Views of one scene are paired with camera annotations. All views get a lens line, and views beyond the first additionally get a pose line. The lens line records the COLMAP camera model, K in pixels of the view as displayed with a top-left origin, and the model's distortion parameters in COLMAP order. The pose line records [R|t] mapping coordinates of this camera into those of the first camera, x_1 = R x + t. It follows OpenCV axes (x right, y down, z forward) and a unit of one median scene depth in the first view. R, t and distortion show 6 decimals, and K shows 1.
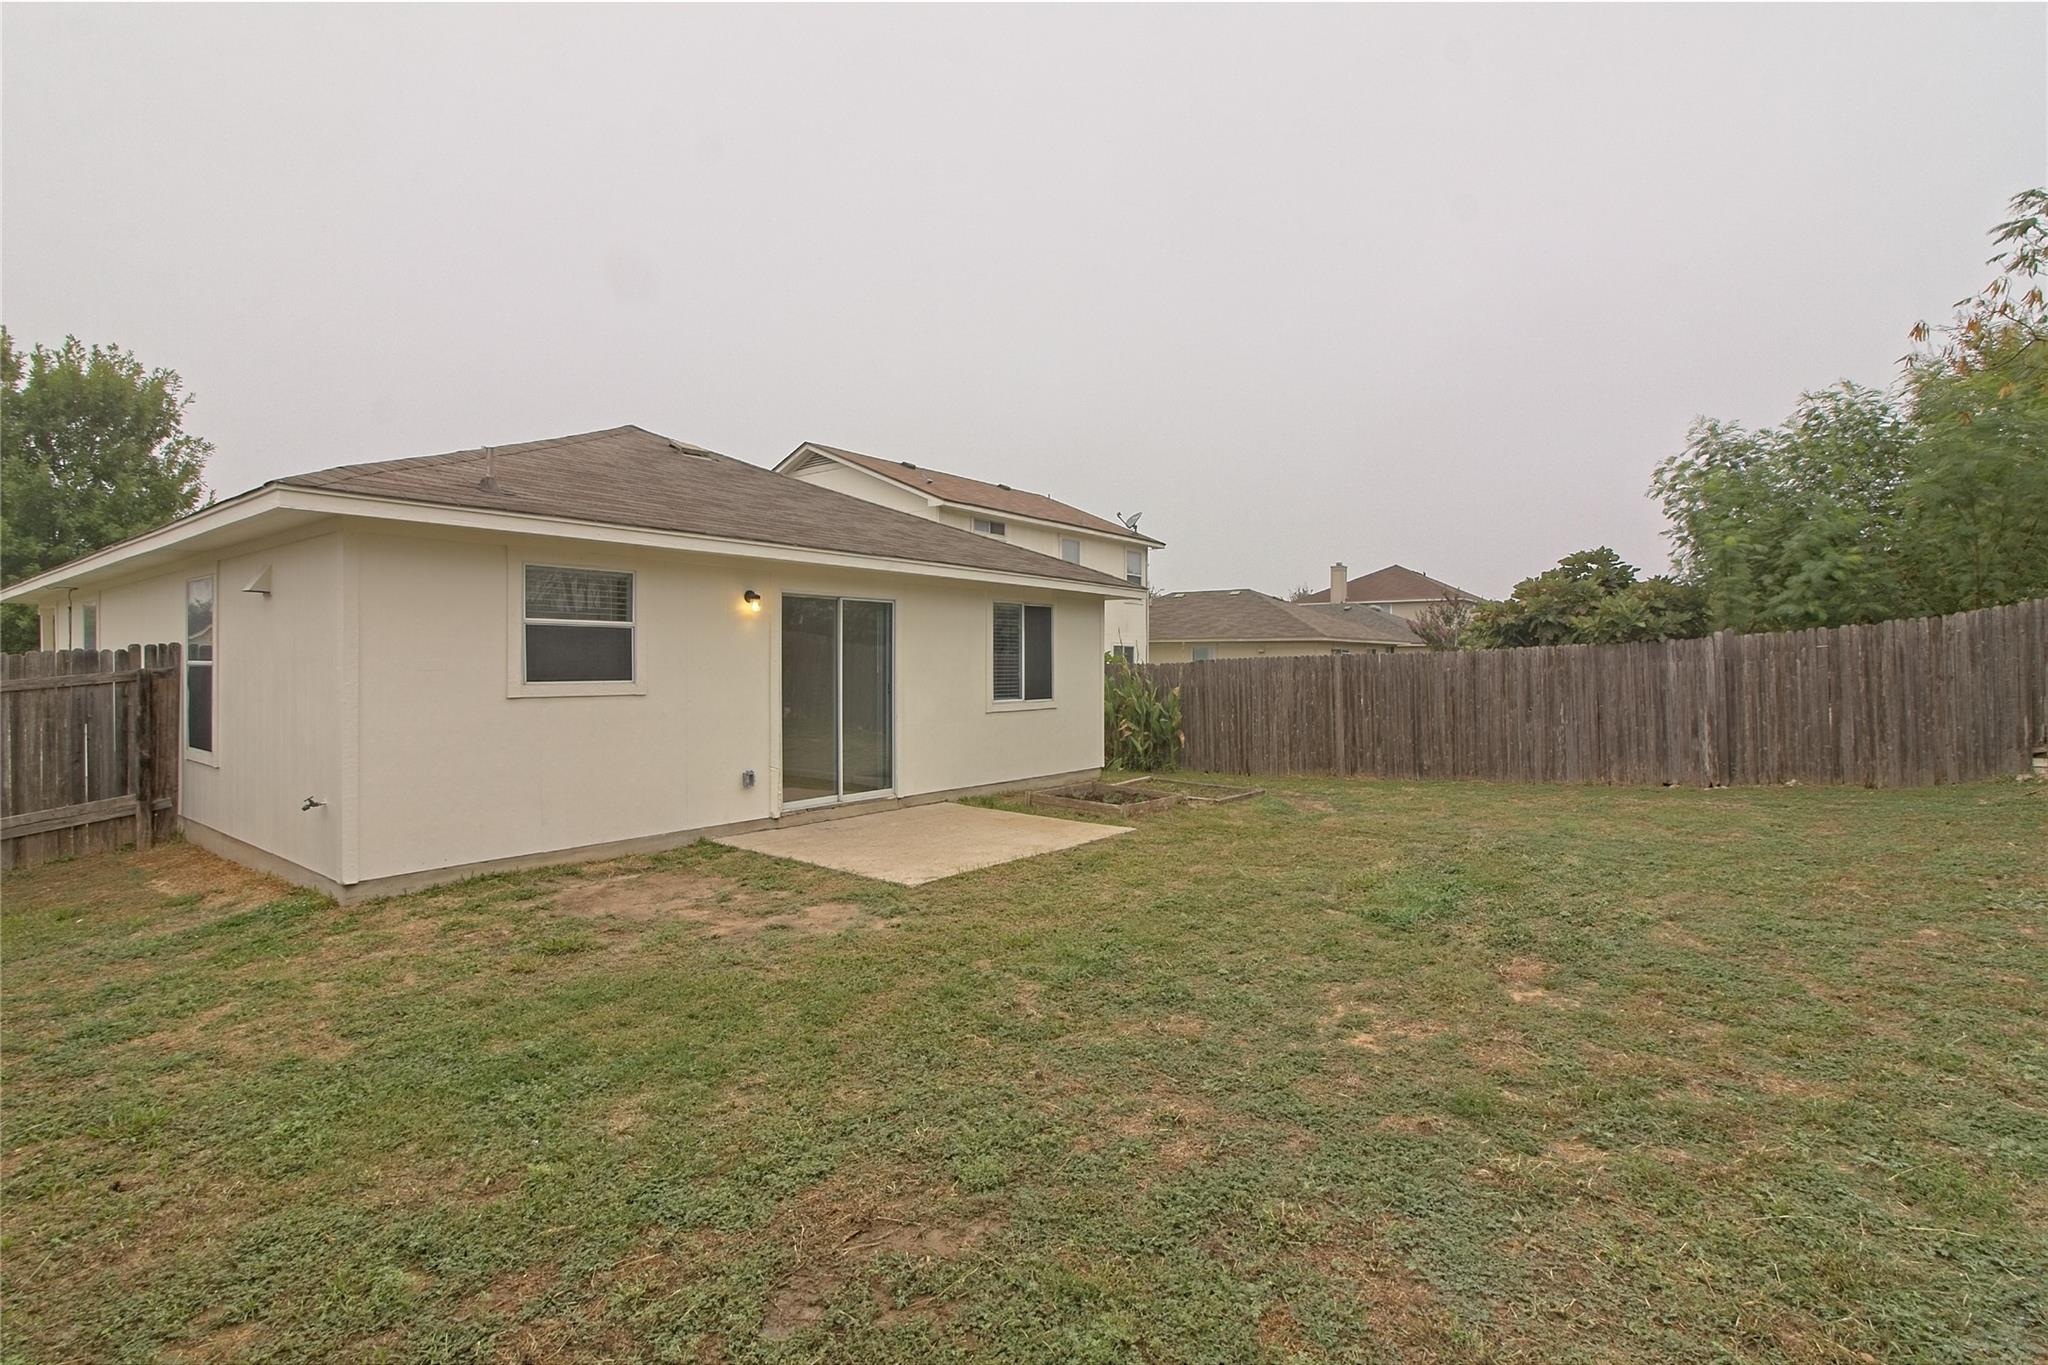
lens RADIAL K [[960.3, 0, 1036.8], [0, 960.3, 654.9], [0, 0, 1]] dist [-0.011693, 0.000449]
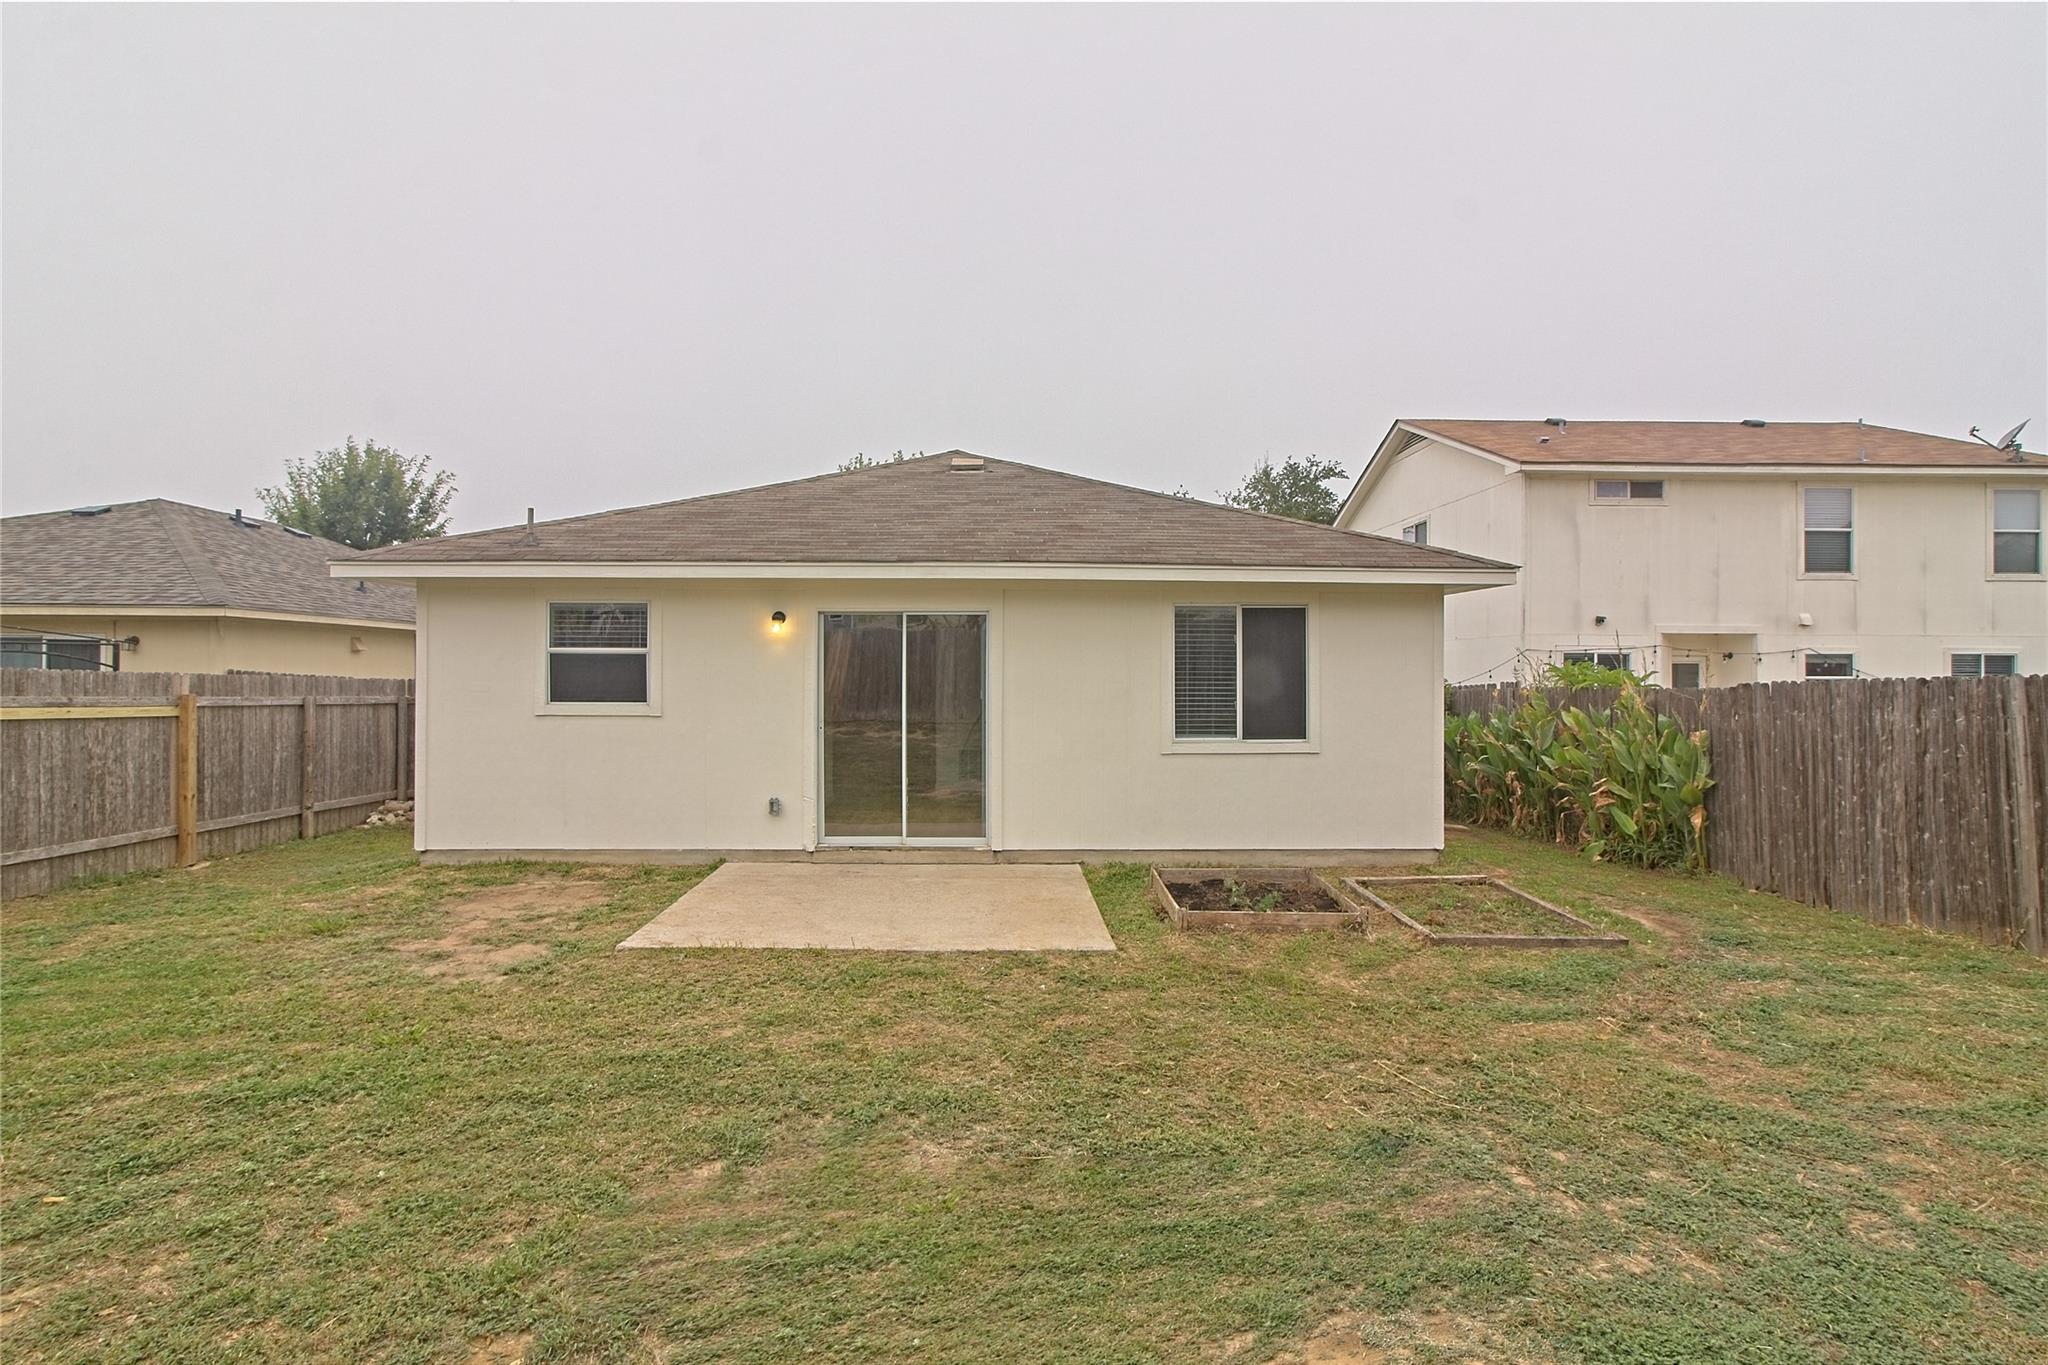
lens RADIAL K [[946.1, 0, 1014.7], [0, 946.1, 672.1], [0, 0, 1]] dist [-0.010053, 0.001260]
pose [[0.622430, 0.003157, -0.782669, 0.525632], [0.003808, 0.999968, 0.007061, -0.010759], [0.782666, -0.007375, 0.622398, 0.524183]]
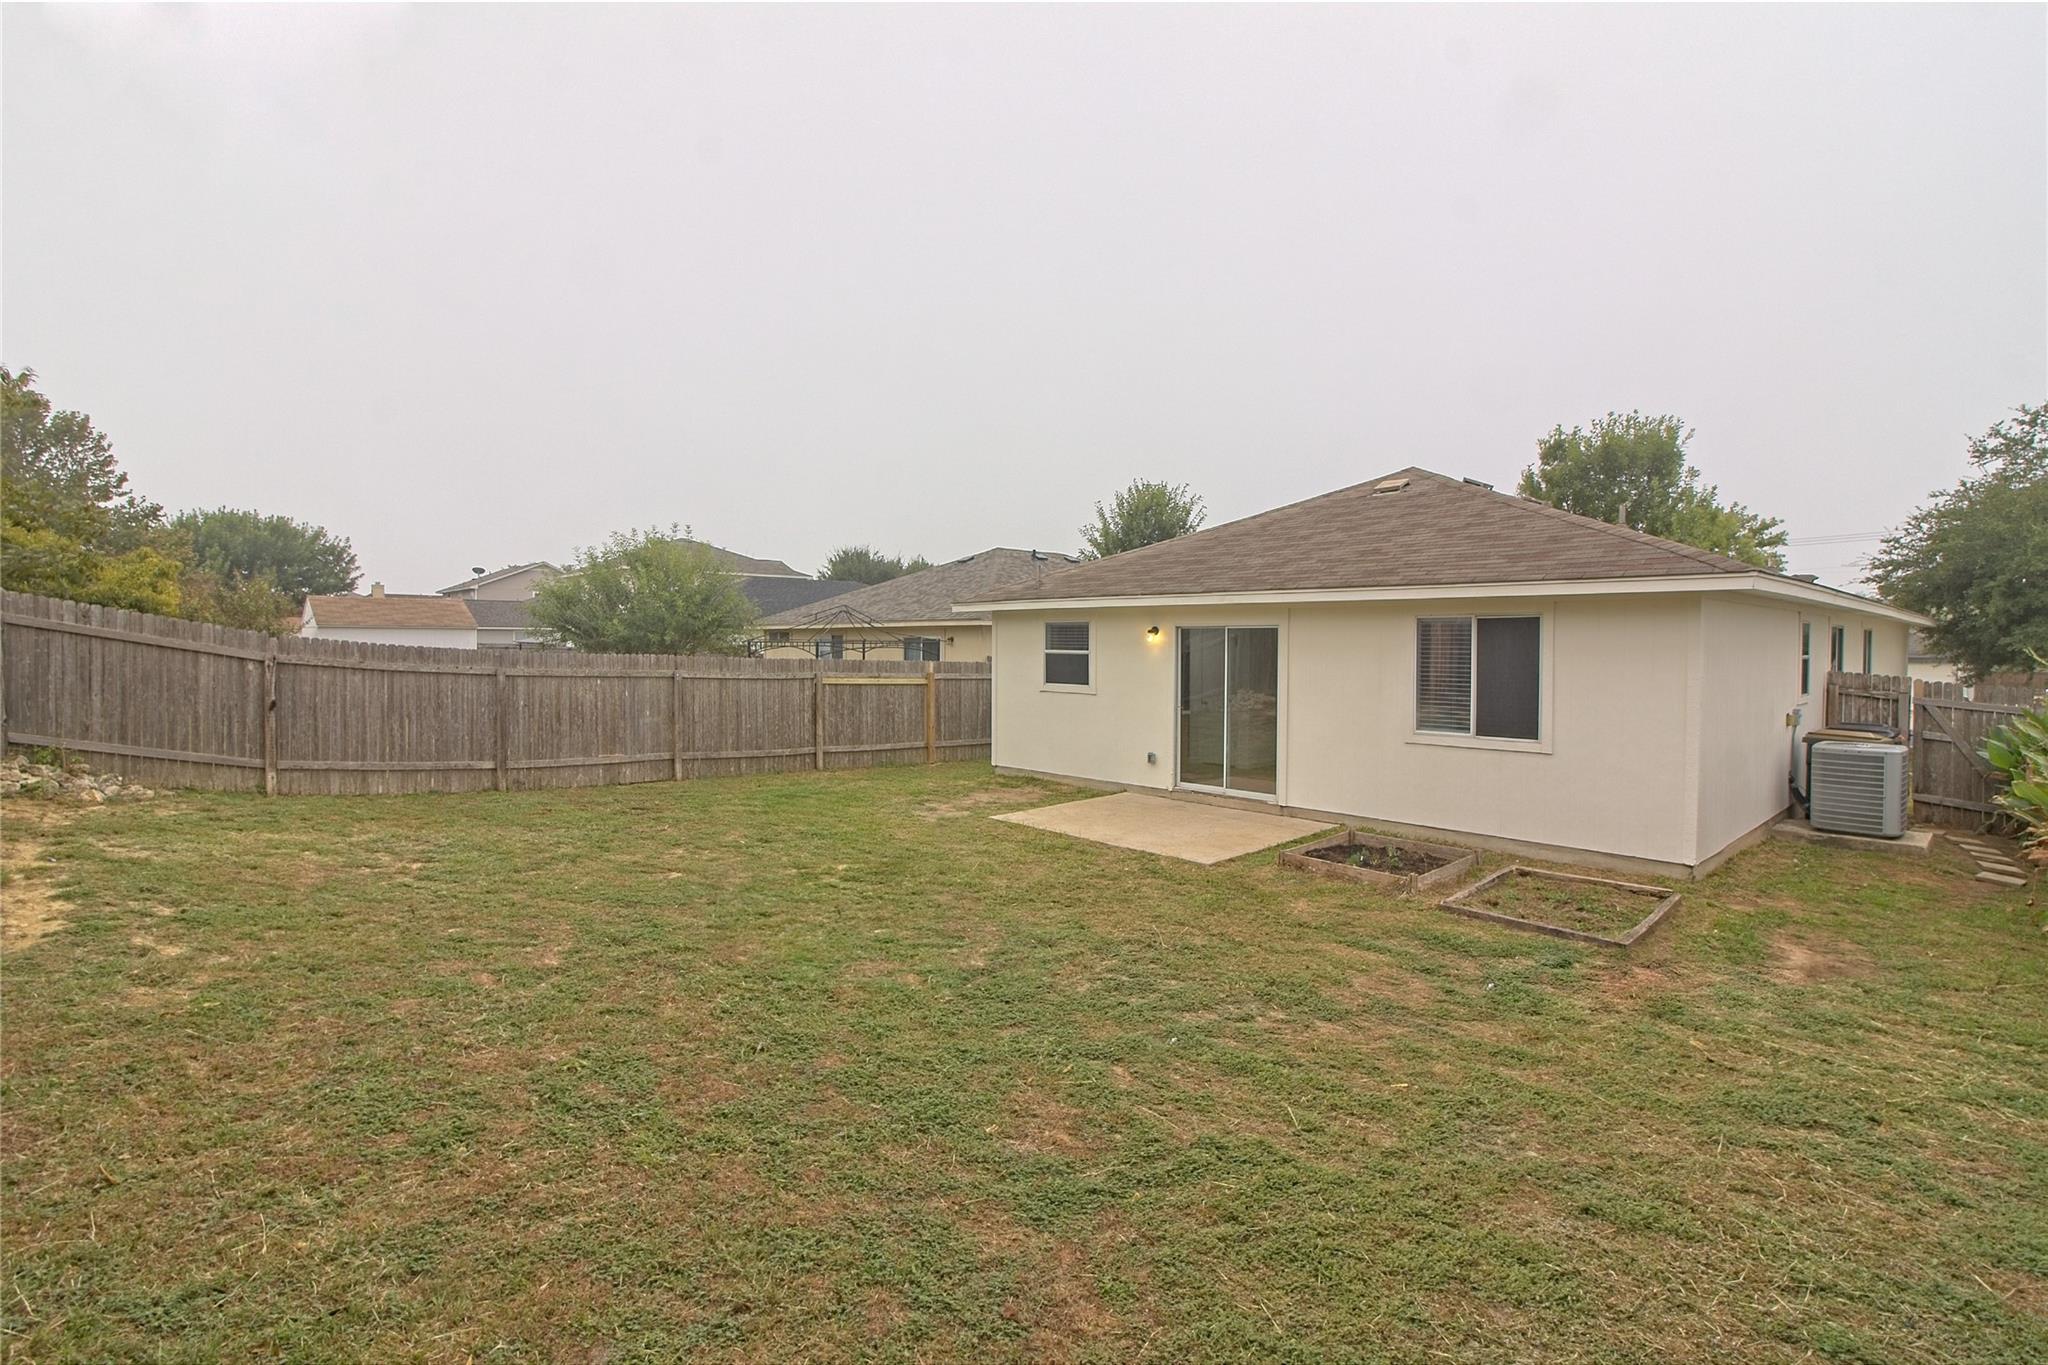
lens RADIAL K [[960.3, 0, 1036.8], [0, 960.3, 654.9], [0, 0, 1]] dist [-0.011693, 0.000449]
pose [[-0.154920, 0.013184, -0.987839, 1.012139], [0.003564, 0.999912, 0.012786, -0.039211], [0.987921, -0.001540, -0.154953, 0.927259]]
